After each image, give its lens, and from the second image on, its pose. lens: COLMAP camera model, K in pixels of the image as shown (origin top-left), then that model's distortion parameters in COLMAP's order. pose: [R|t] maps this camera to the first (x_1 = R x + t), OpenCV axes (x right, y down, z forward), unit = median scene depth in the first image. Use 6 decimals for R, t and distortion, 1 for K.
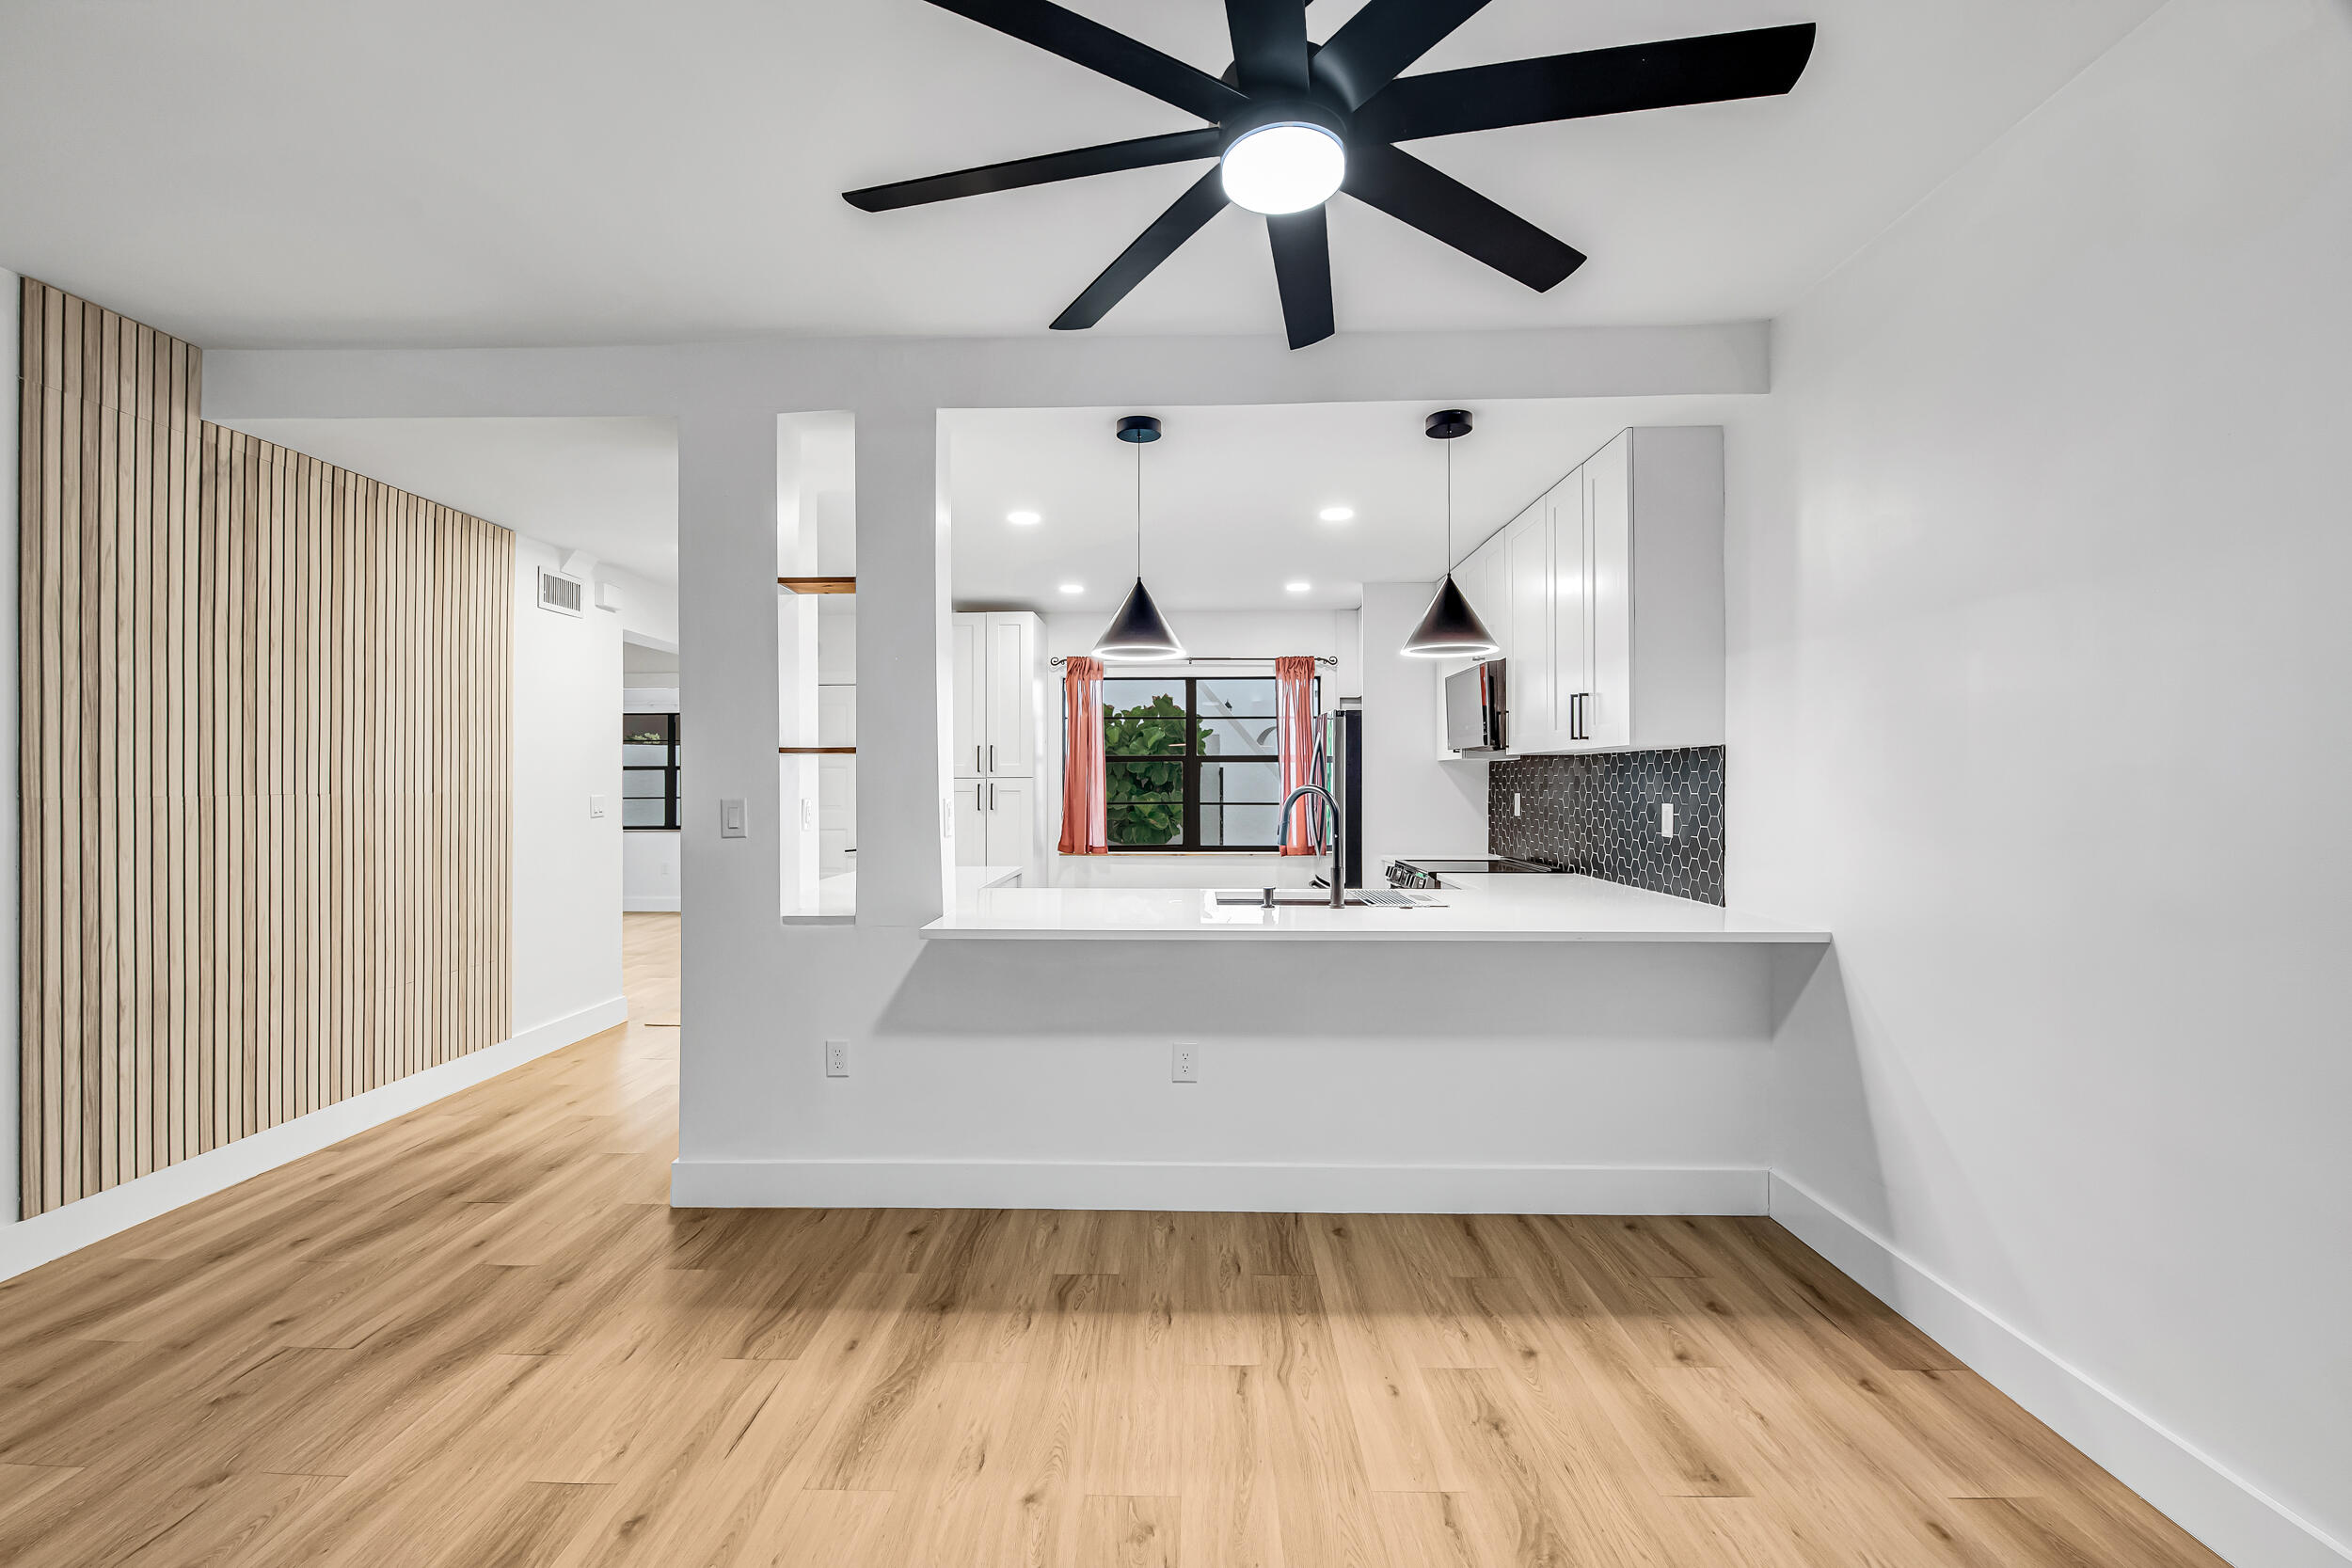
lens RADIAL K [[991.7, 0, 1168.7], [0, 991.7, 771.9], [0, 0, 1]] dist [-0.015772, 0.000046]
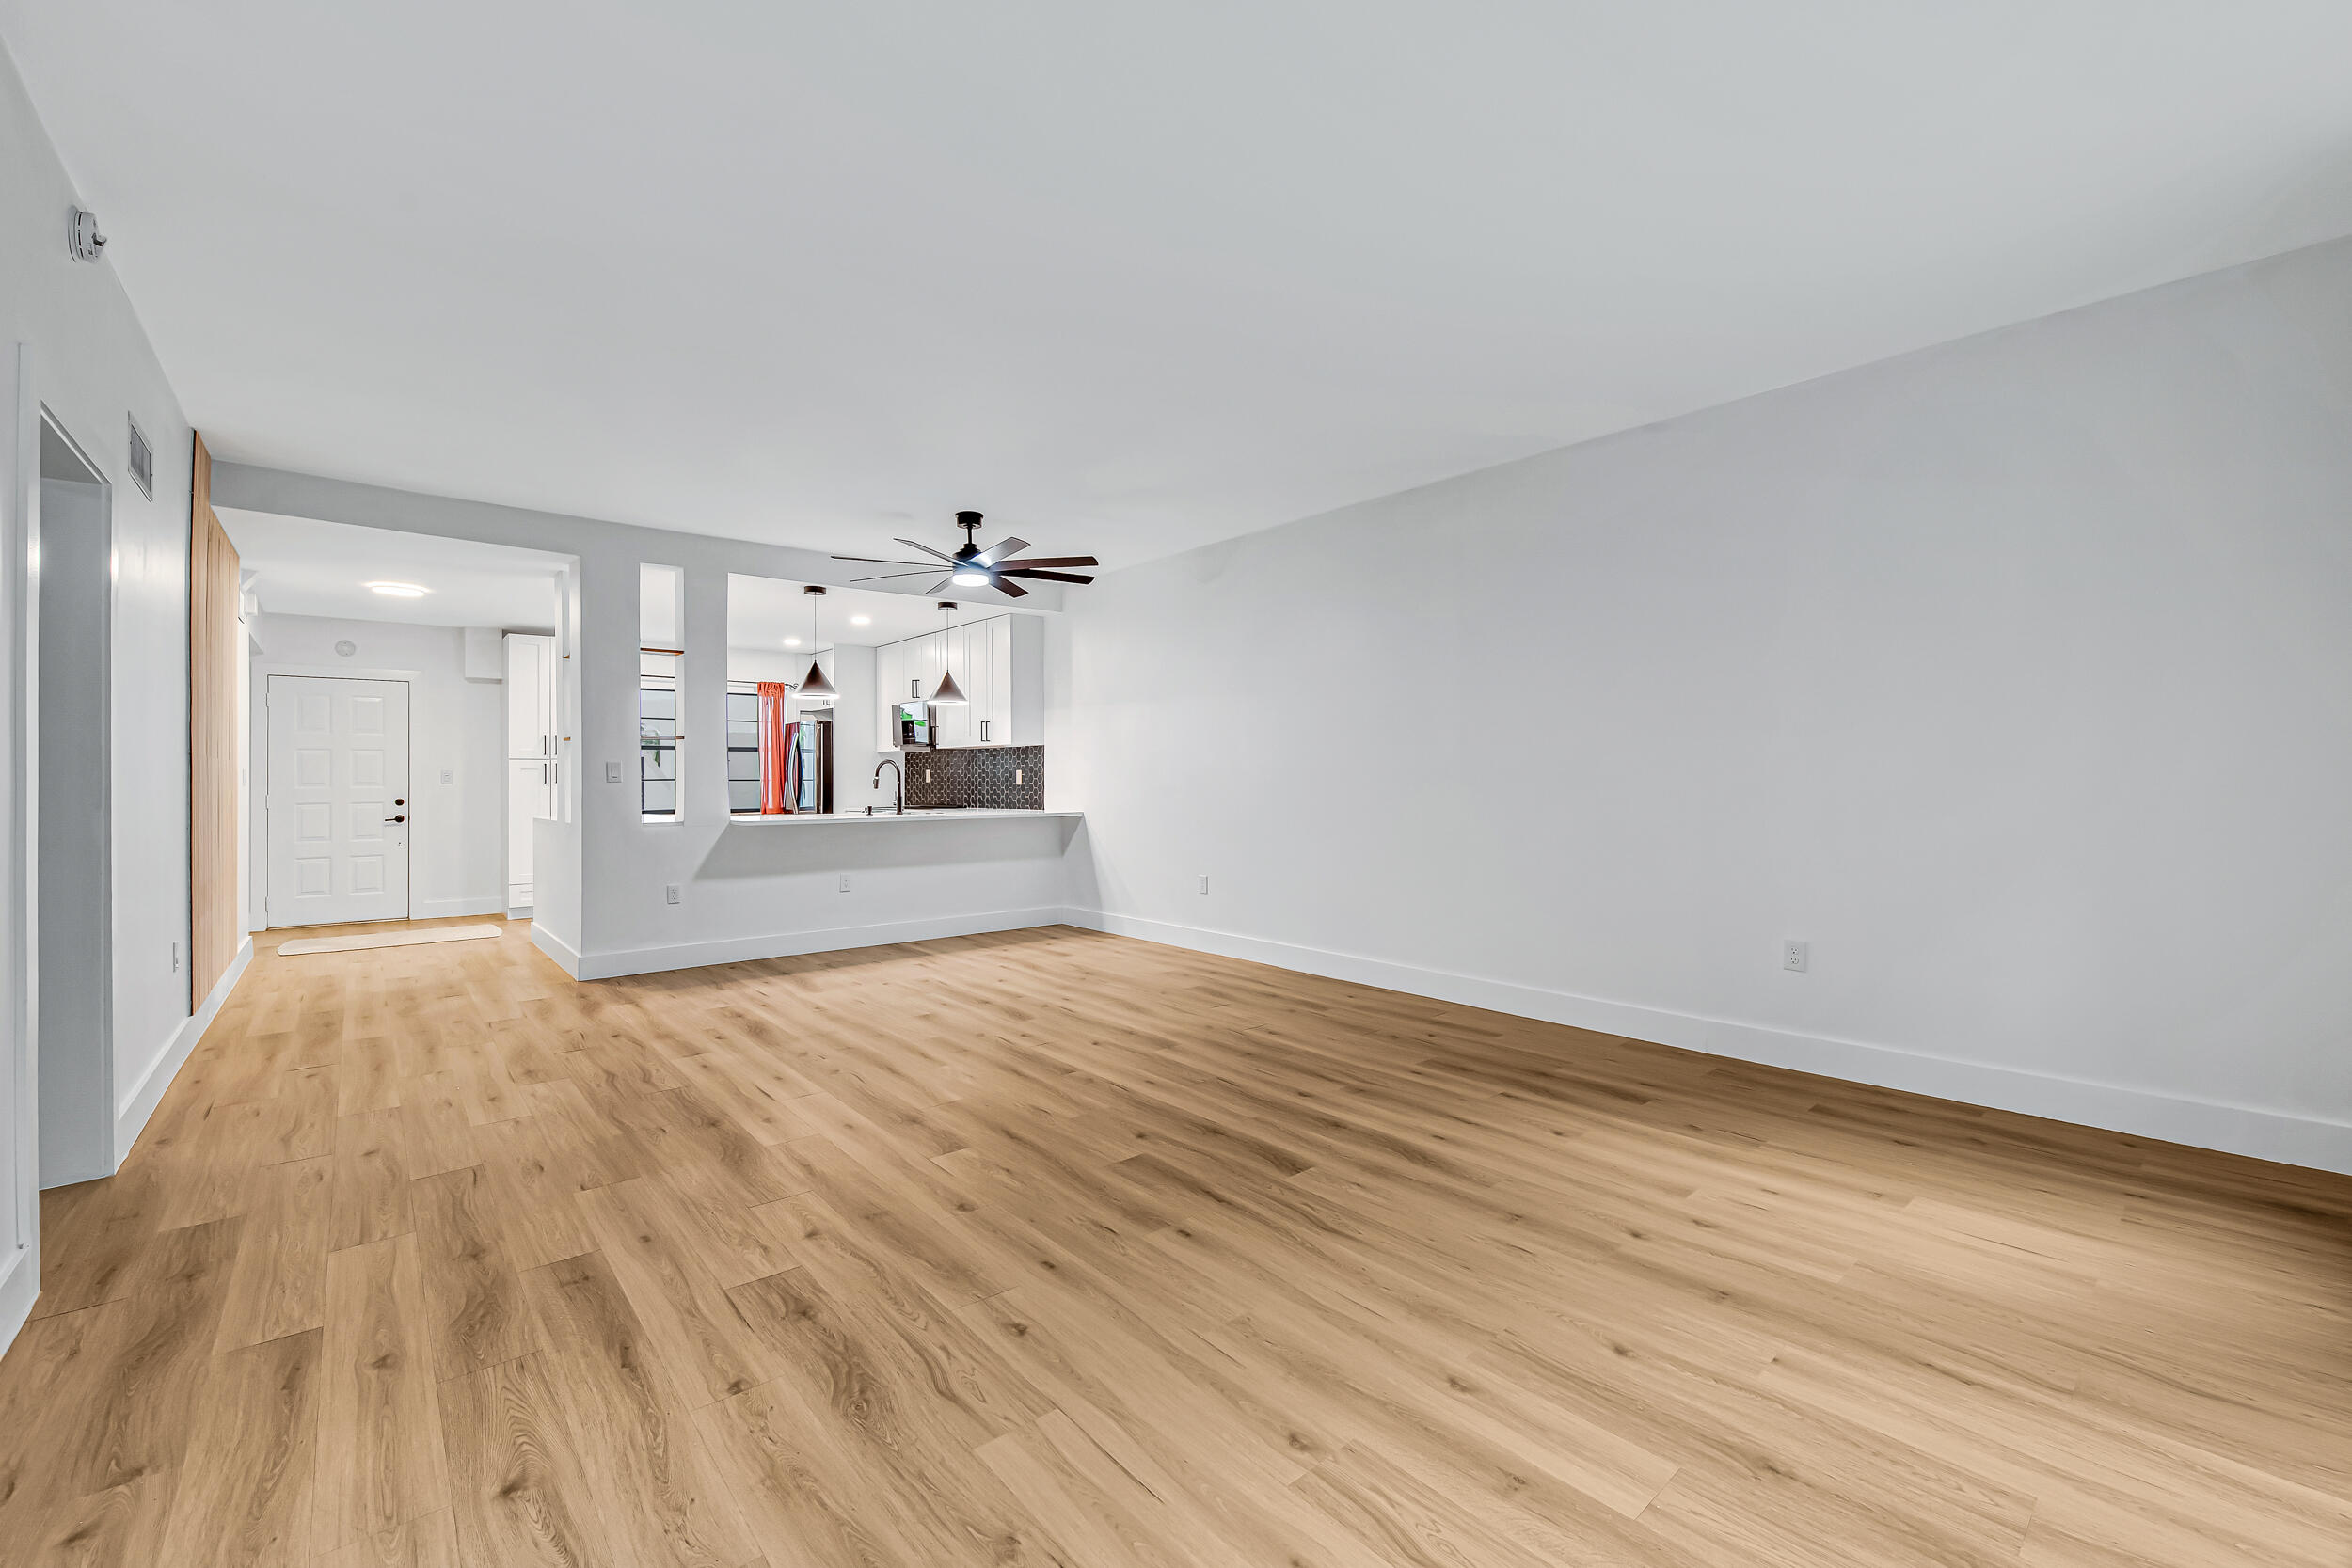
lens RADIAL K [[962.9, 0, 1159.4], [0, 962.9, 768.2], [0, 0, 1]] dist [-0.016029, -0.001536]
pose [[0.747965, 0.006520, 0.663706, -0.874713], [-0.003720, 0.999977, -0.005631, 0.046384], [-0.663728, 0.001743, 0.747972, -1.061736]]
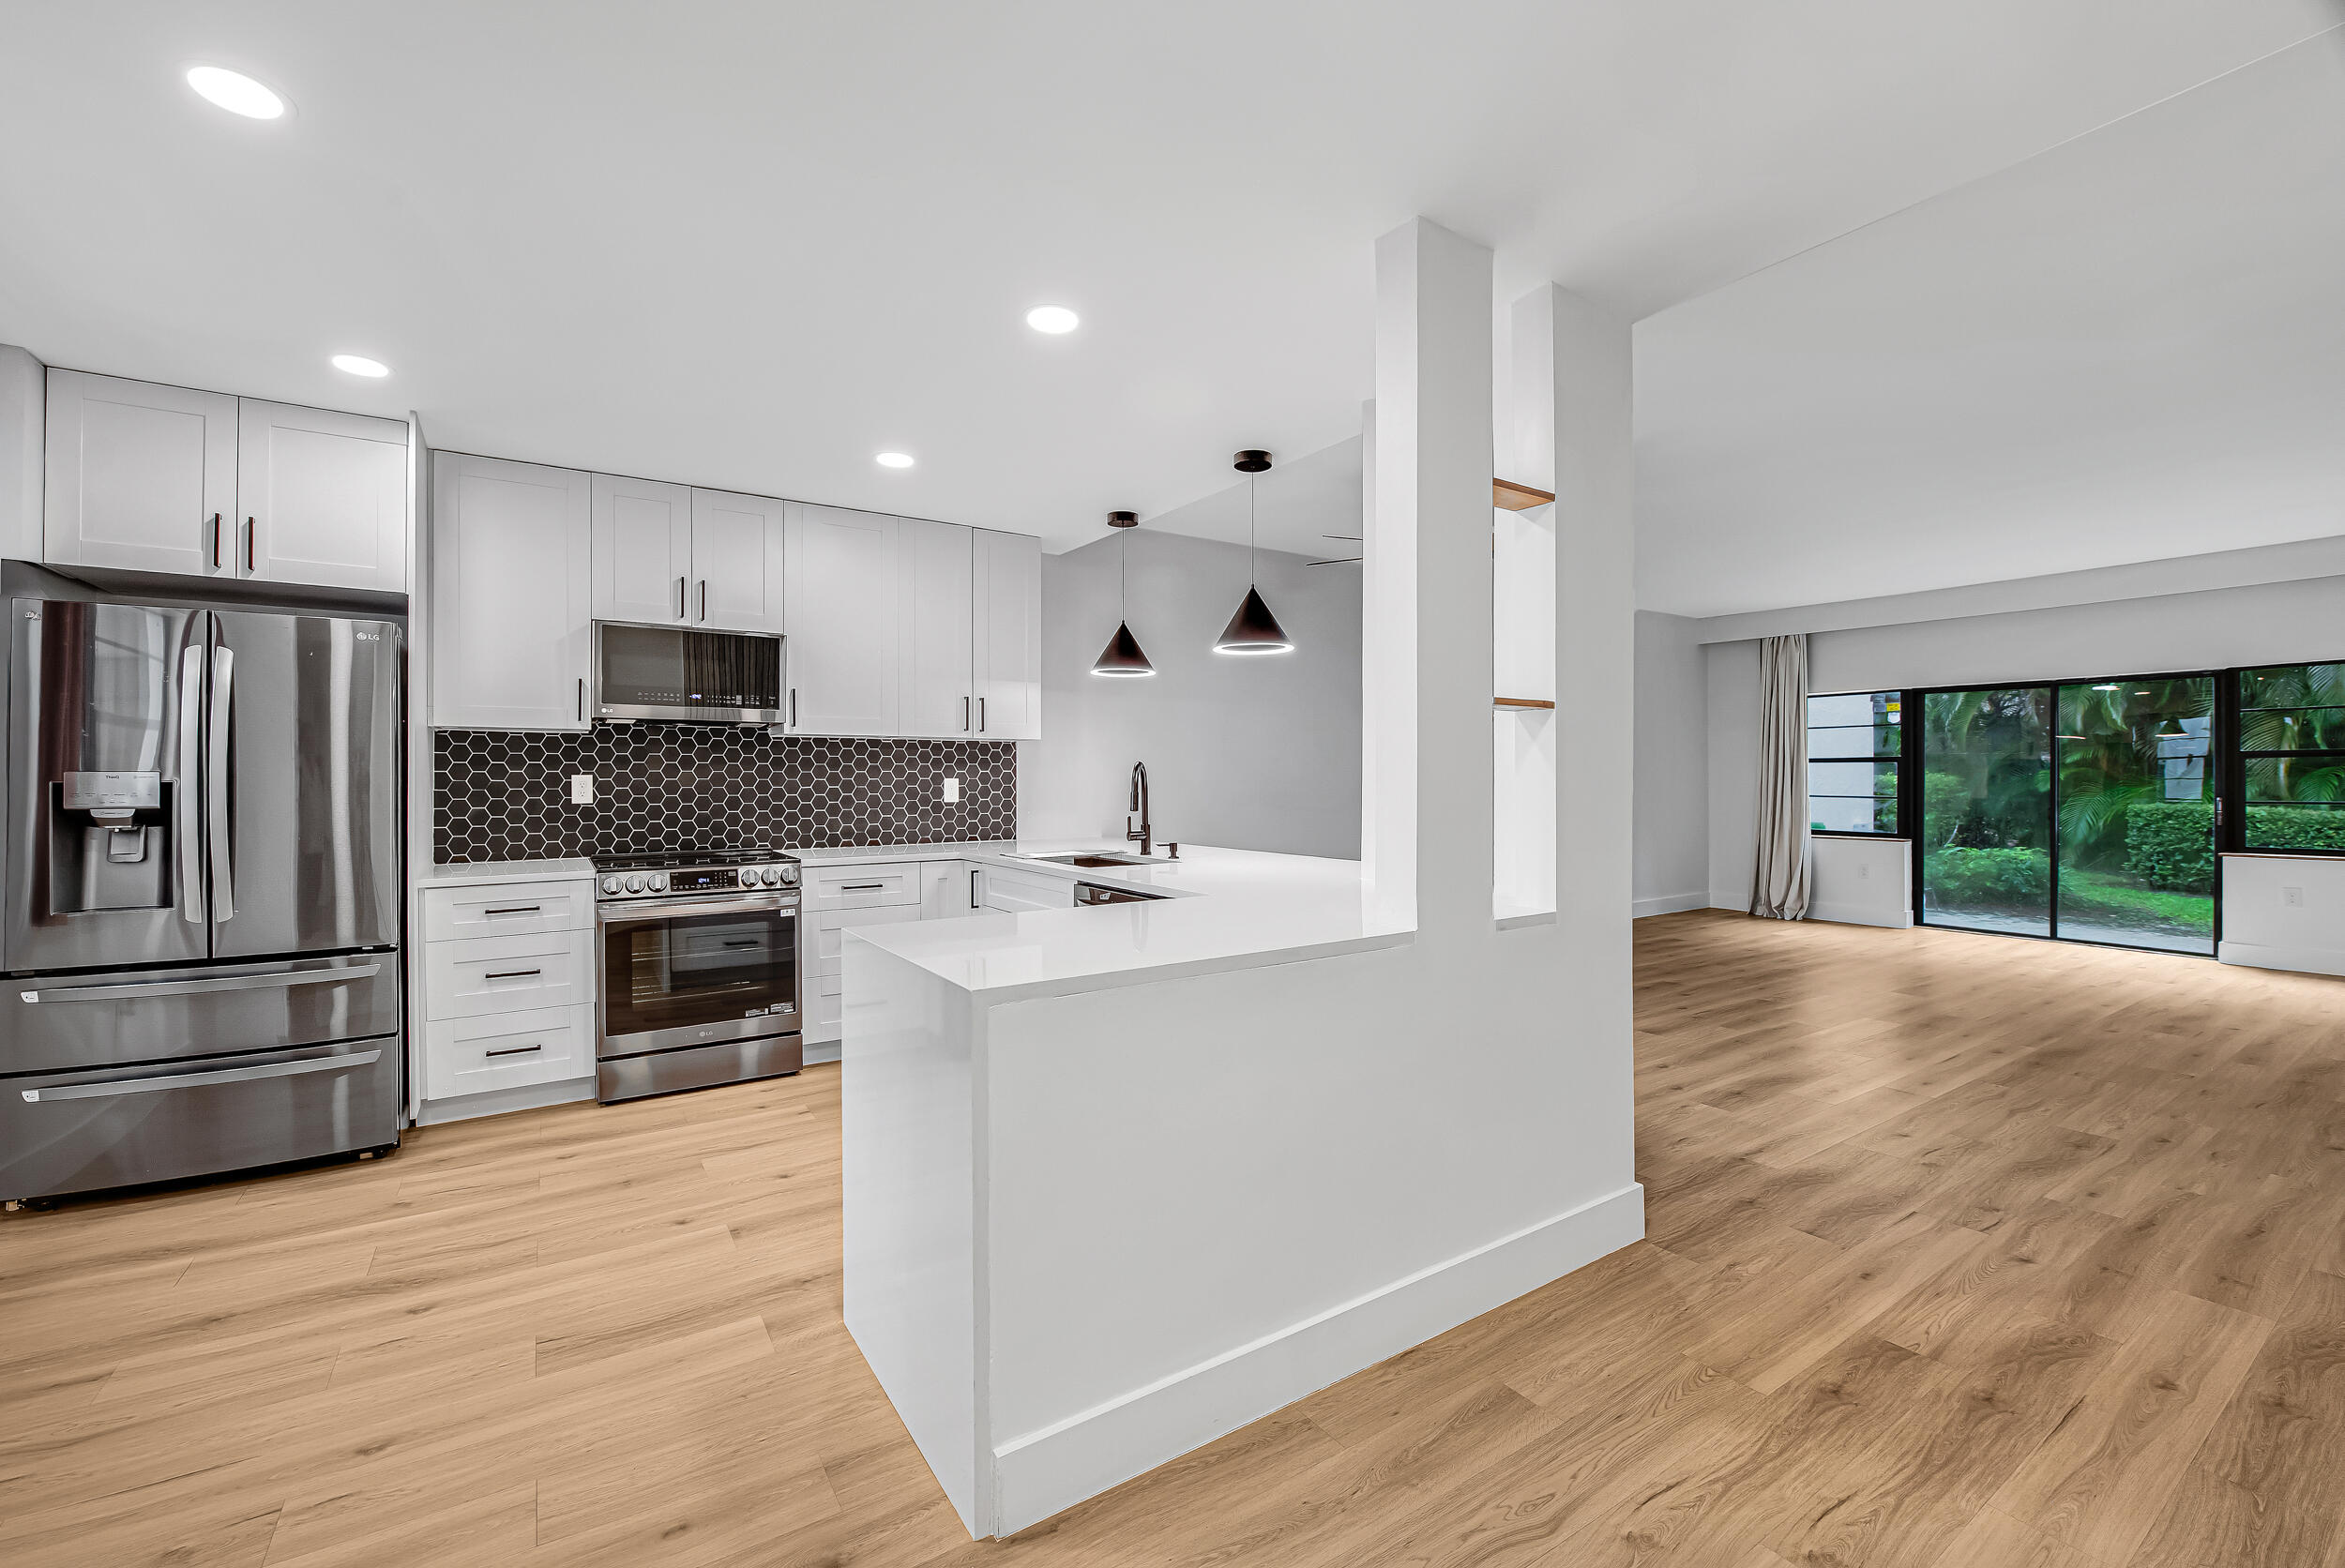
lens RADIAL K [[960.0, 0, 1155.9], [0, 960.0, 768.3], [0, 0, 1]] dist [-0.016029, -0.001536]
pose [[-0.559998, 0.011867, 0.828409, -0.952636], [-0.004825, 0.999834, -0.017584, 0.047235], [-0.828480, -0.013844, -0.559848, 1.809123]]
